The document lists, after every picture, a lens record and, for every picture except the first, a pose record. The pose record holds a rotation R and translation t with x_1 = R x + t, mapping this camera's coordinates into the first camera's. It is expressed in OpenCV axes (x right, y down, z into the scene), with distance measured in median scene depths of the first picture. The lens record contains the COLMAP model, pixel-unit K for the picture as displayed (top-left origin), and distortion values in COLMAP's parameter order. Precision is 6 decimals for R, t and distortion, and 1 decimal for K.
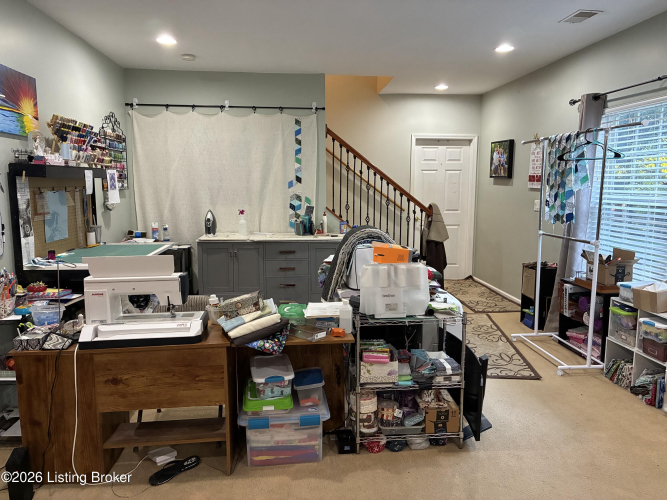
lens RADIAL K [[506.3, 0, 334.4], [0, 506.3, 250.4], [0, 0, 1]] dist [0.051270, -0.062440]
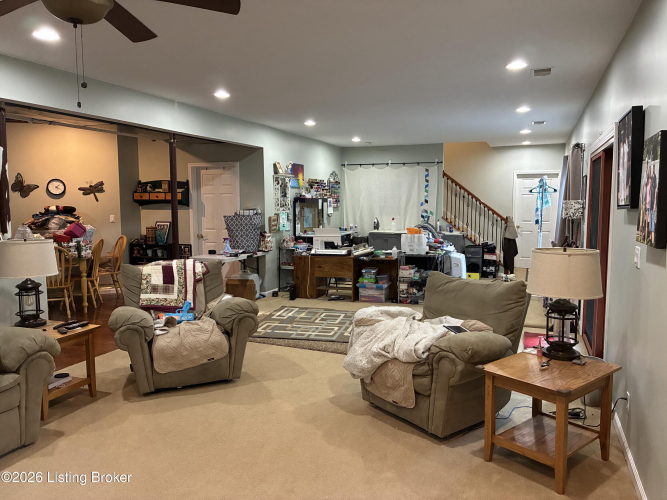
lens RADIAL K [[506.3, 0, 331.7], [0, 506.3, 246.2], [0, 0, 1]] dist [0.051270, -0.062440]
pose [[0.895940, 0.036314, -0.442689, 0.673368], [-0.054814, 0.998073, -0.029064, 0.139941], [0.440780, 0.050306, 0.896204, -1.181676]]
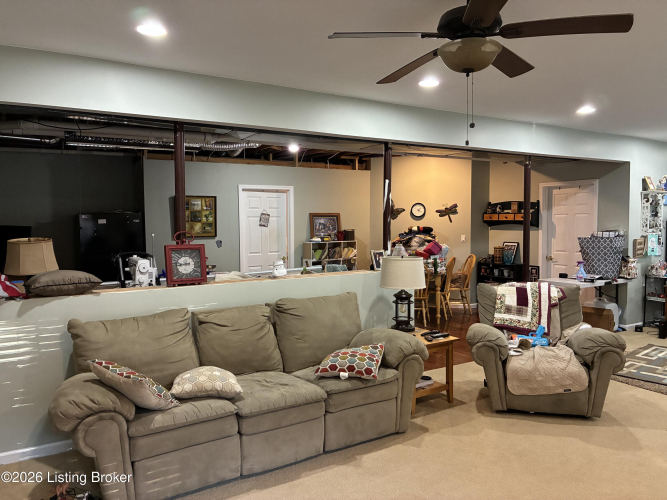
lens RADIAL K [[506.3, 0, 331.8], [0, 506.3, 245.1], [0, 0, 1]] dist [0.051270, -0.062440]
pose [[0.452792, 0.039294, -0.890750, 0.665217], [-0.110945, 0.993747, -0.012558, 0.137134], [0.884687, 0.104511, 0.454320, -1.234510]]
